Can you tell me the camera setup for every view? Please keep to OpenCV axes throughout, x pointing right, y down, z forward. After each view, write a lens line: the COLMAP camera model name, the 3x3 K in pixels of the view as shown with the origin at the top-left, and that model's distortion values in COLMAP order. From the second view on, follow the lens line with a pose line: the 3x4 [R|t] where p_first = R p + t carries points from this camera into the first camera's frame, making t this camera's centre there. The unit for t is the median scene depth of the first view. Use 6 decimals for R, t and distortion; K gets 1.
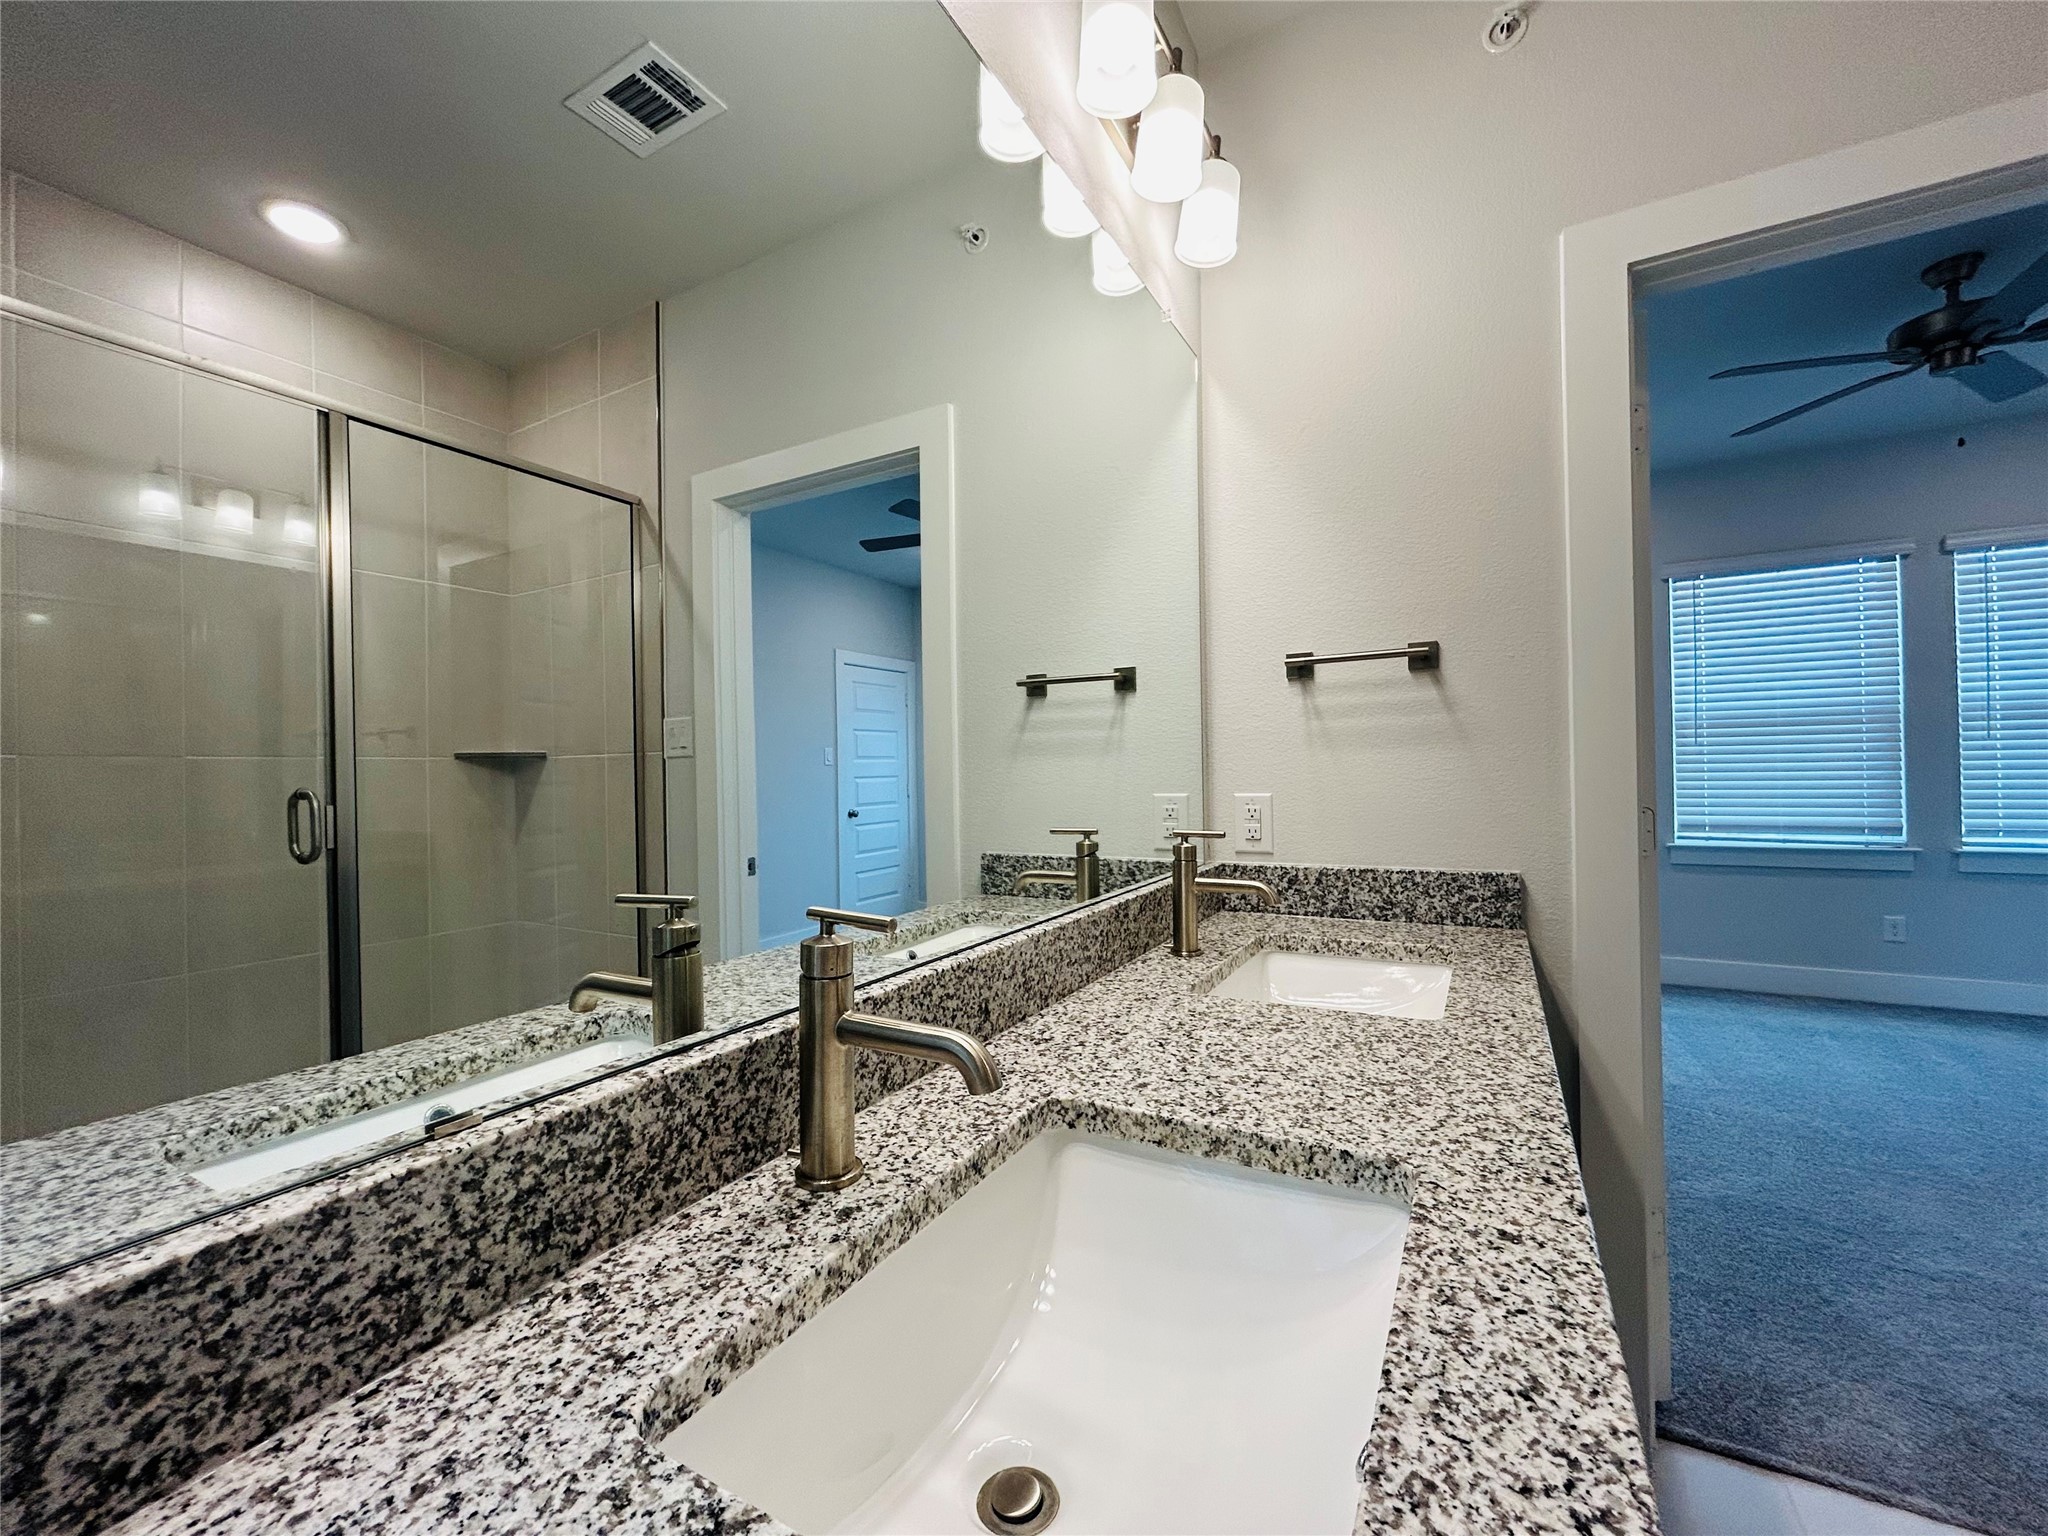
lens RADIAL K [[828.8, 0, 1022.6], [0, 828.8, 769.7], [0, 0, 1]] dist [-0.002162, 0.000159]
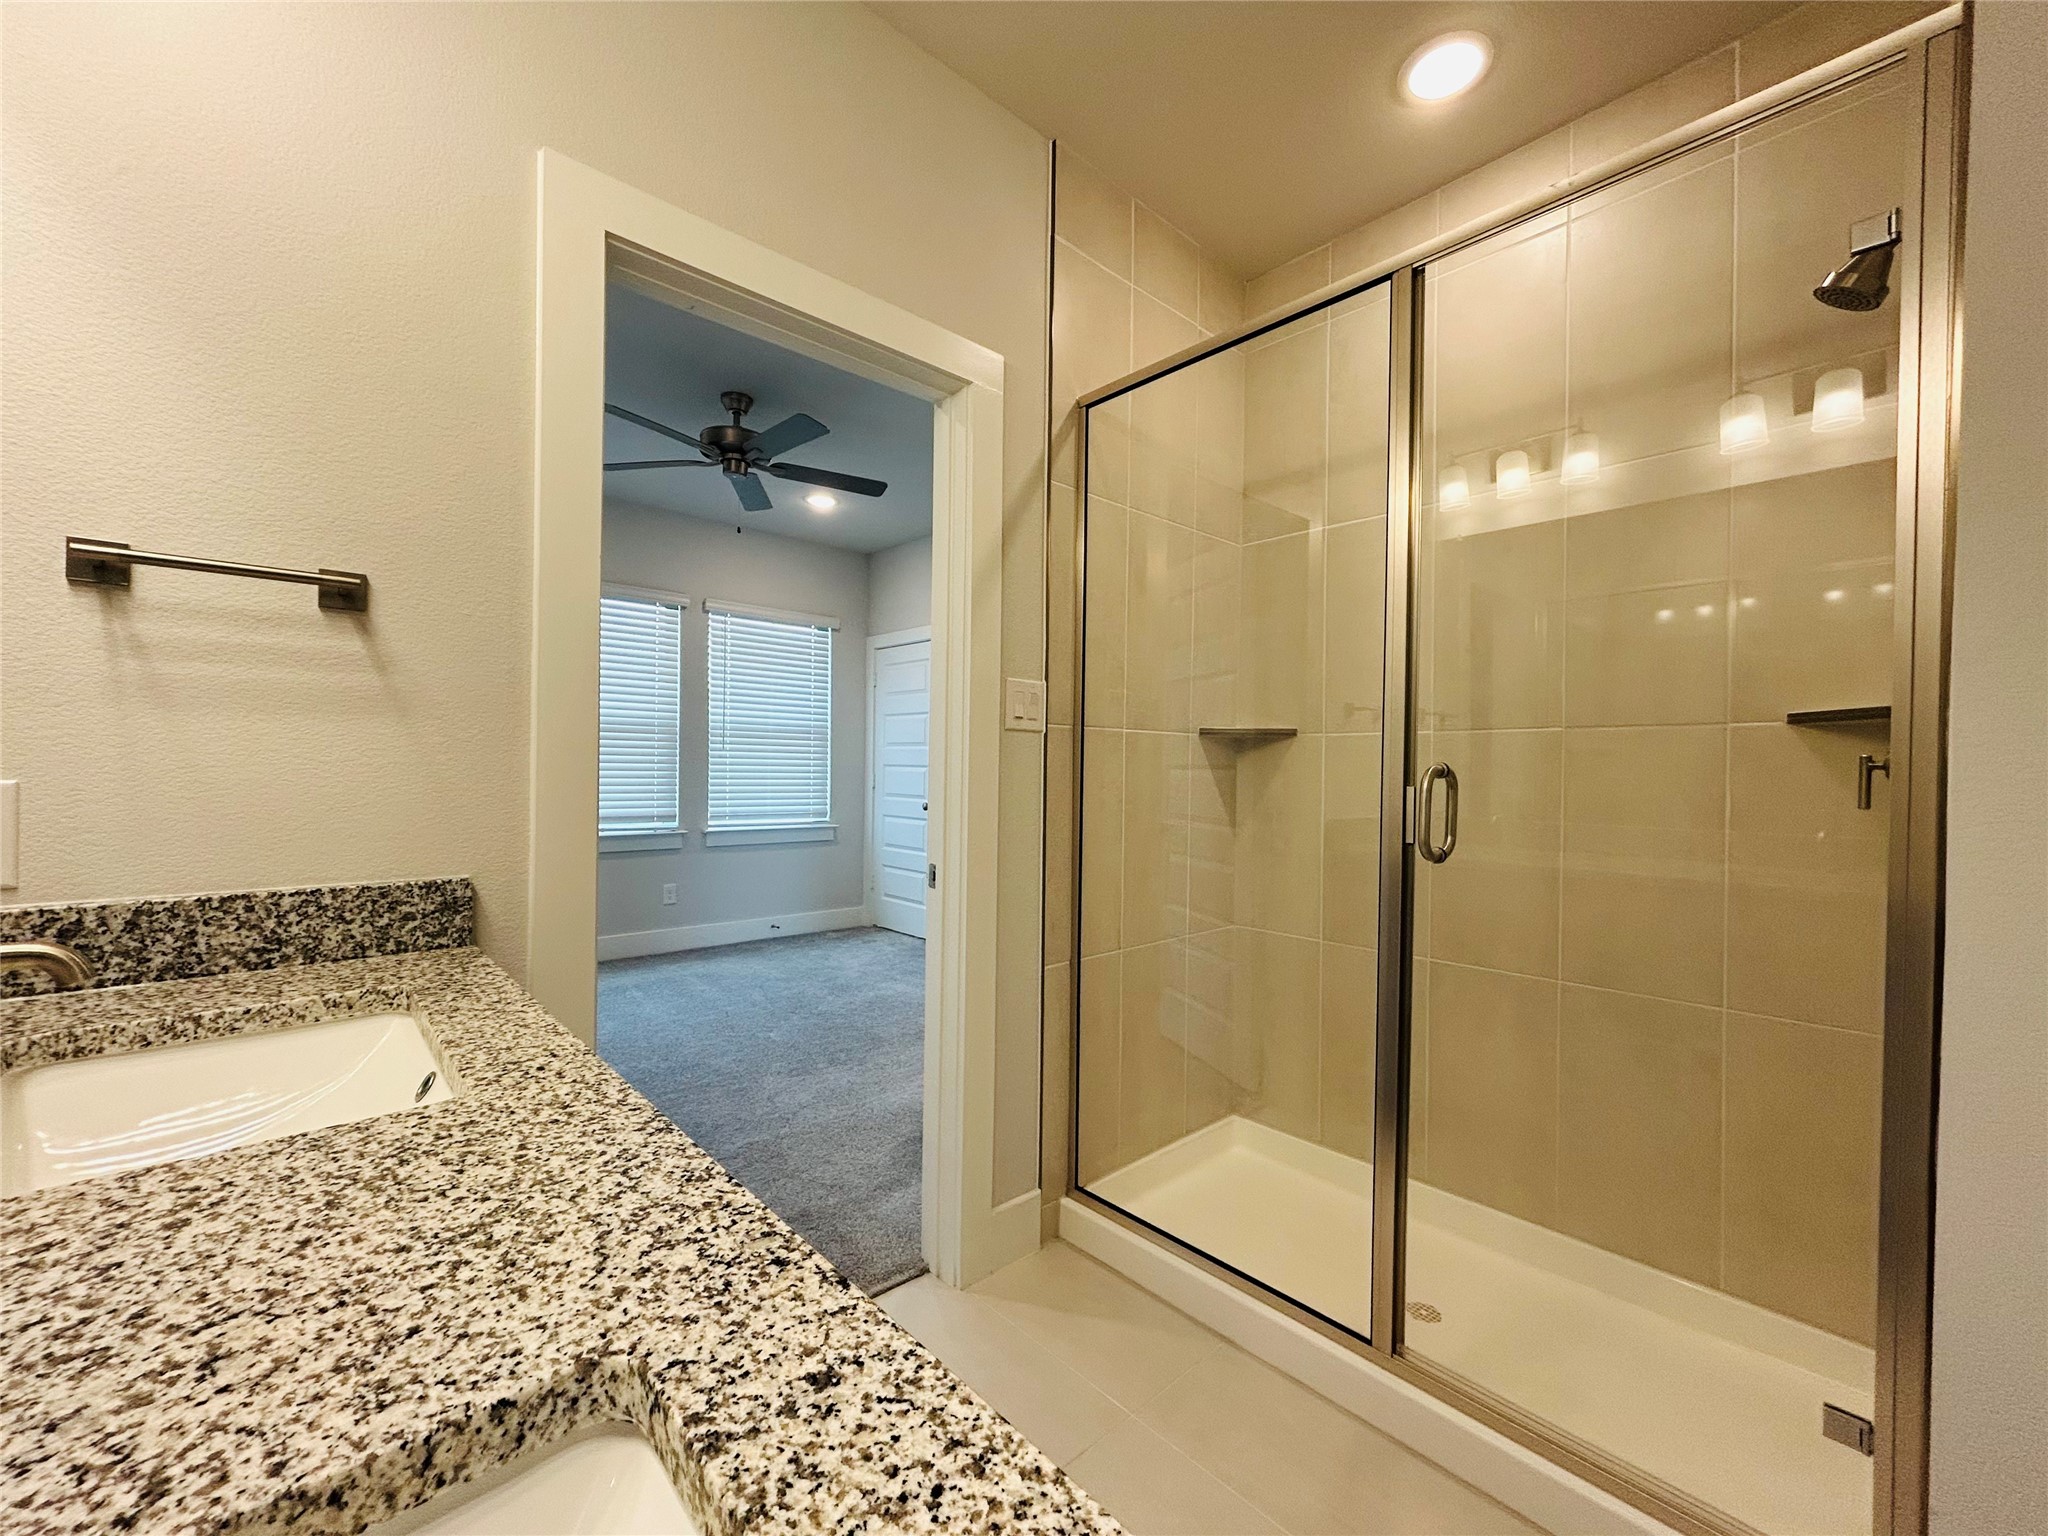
lens RADIAL K [[828.8, 0, 1018.9], [0, 828.8, 767.4], [0, 0, 1]] dist [-0.002162, 0.000159]
pose [[0.314489, 0.023621, 0.948967, -0.021904], [-0.021374, 0.999613, -0.017798, 0.027163], [-0.949021, -0.014686, 0.314872, 0.330537]]
